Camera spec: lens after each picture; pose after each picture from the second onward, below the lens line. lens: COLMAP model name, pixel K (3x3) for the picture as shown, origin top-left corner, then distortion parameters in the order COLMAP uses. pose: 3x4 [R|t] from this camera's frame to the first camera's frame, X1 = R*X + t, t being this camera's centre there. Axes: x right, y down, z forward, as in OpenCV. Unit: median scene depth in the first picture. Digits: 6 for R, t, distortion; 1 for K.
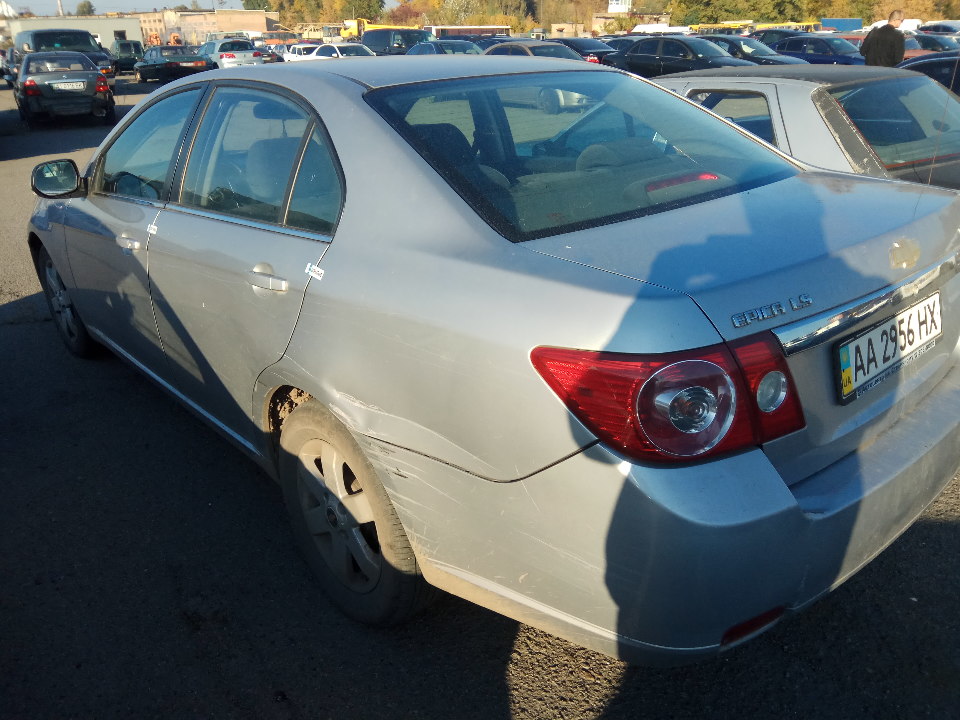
lens RADIAL K [[745.2, 0, 480.0], [0, 745.2, 360.0], [0, 0, 1]] dist [0.008360, -0.040362]
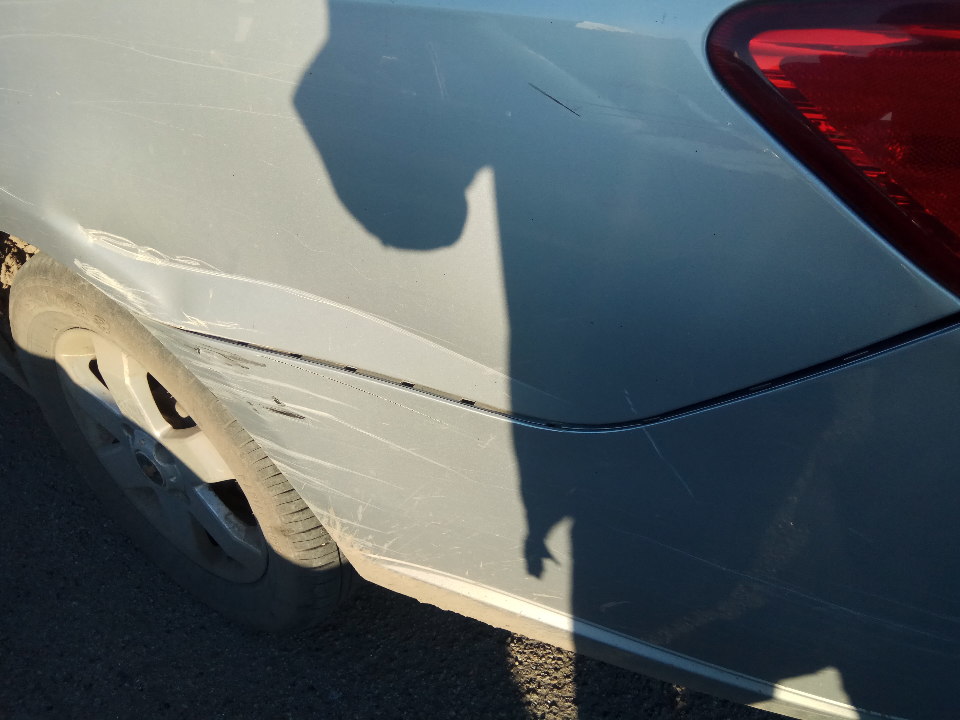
lens RADIAL K [[745.2, 0, 480.0], [0, 745.2, 360.0], [0, 0, 1]] dist [0.008360, -0.040362]
pose [[0.969690, -0.152075, 0.191245, -0.069276], [0.094007, 0.954658, 0.282473, 0.015429], [-0.225530, -0.255933, 0.940018, 0.530501]]
